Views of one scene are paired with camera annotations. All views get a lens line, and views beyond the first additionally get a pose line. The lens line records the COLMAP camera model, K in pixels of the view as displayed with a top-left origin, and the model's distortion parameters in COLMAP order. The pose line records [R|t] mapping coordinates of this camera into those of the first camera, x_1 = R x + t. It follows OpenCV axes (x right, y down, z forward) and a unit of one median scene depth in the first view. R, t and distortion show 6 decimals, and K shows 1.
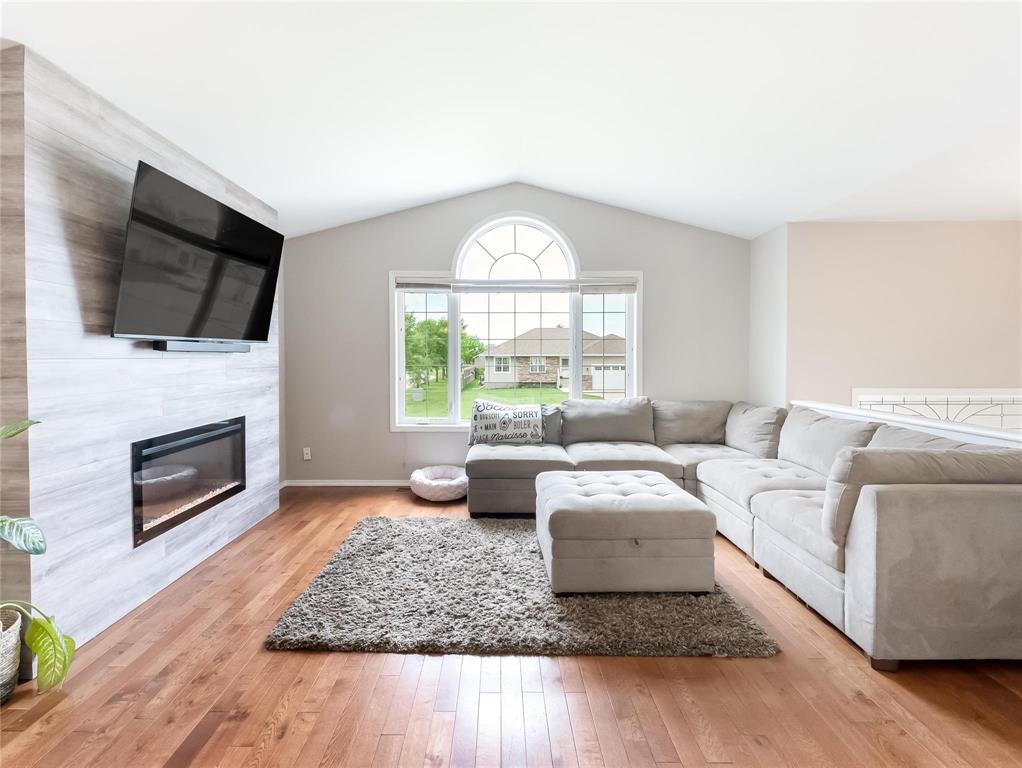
lens RADIAL K [[481.5, 0, 492.9], [0, 481.5, 370.8], [0, 0, 1]] dist [0.001353, -0.000064]
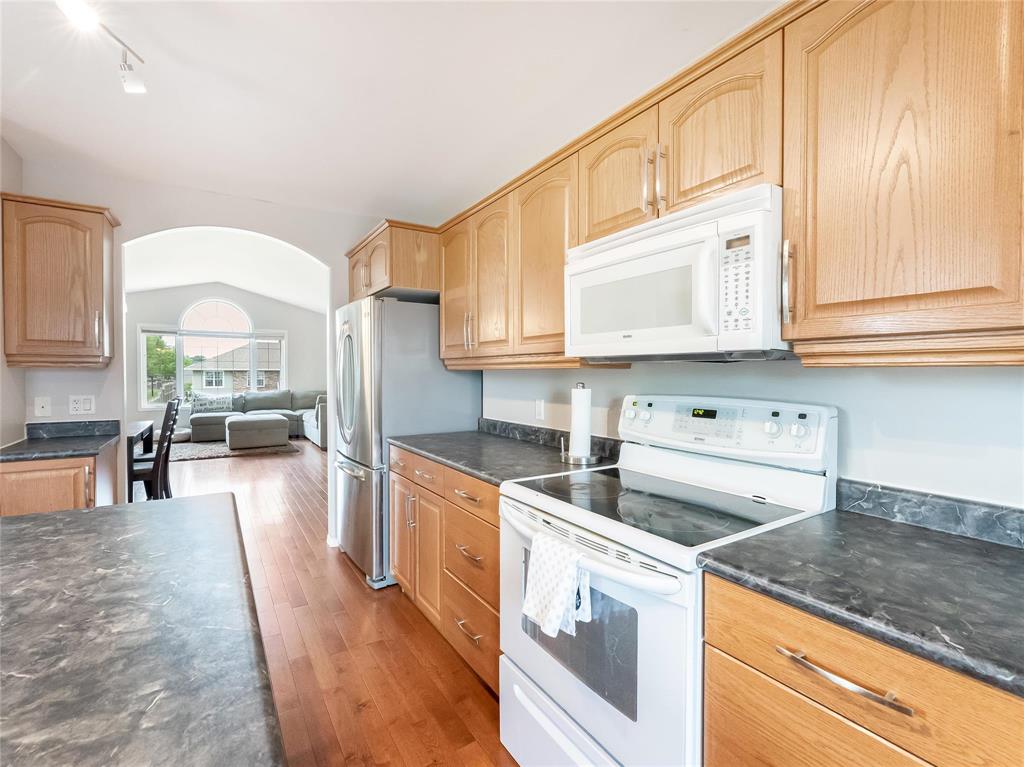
lens RADIAL K [[472.3, 0, 508.4], [0, 472.3, 378.0], [0, 0, 1]] dist [-0.000265, -0.000001]
pose [[0.838836, -0.004100, 0.544369, -0.010964], [0.012315, 0.999859, -0.011447, 0.054190], [-0.544245, 0.016306, 0.838768, -1.759902]]
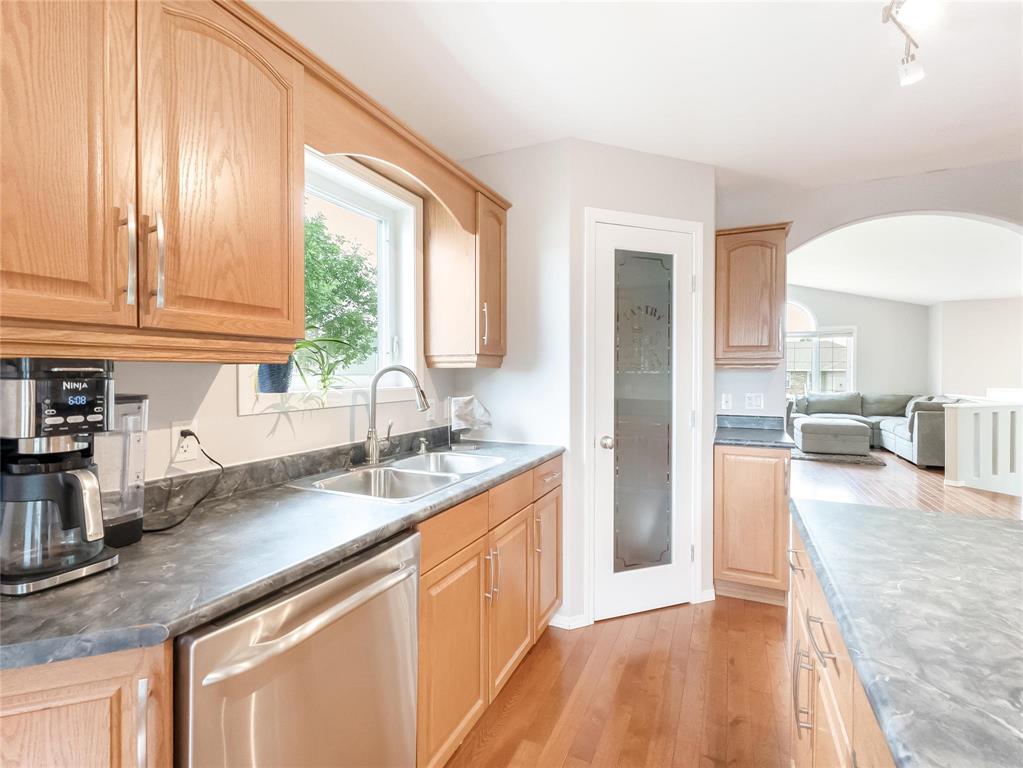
lens RADIAL K [[478.9, 0, 512.1], [0, 478.9, 376.7], [0, 0, 1]] dist [-0.000734, -0.000084]
pose [[0.914687, 0.006249, -0.404114, -0.227616], [-0.013479, 0.999796, -0.015049, 0.054051], [0.403938, 0.019212, 0.914585, -1.736526]]
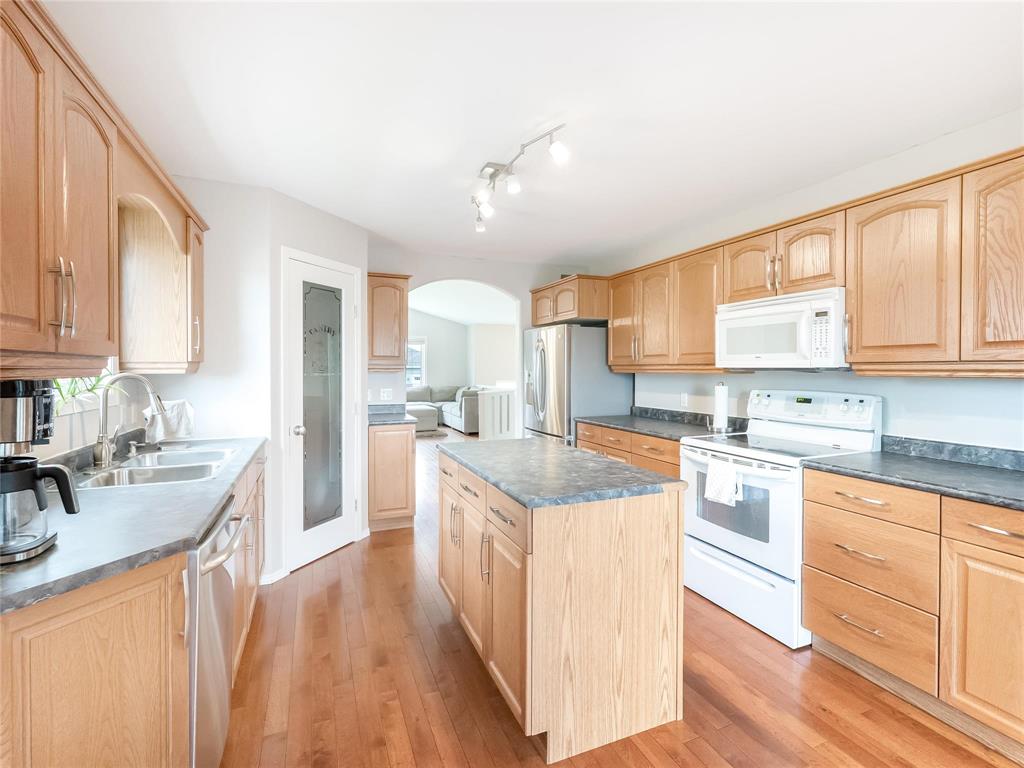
lens RADIAL K [[470.2, 0, 510.5], [0, 470.2, 373.2], [0, 0, 1]] dist [-0.000449, -0.000034]
pose [[0.918893, -0.002240, 0.394501, -0.364717], [0.009368, 0.999826, -0.016143, 0.047983], [-0.394396, 0.018530, 0.918754, -2.008651]]
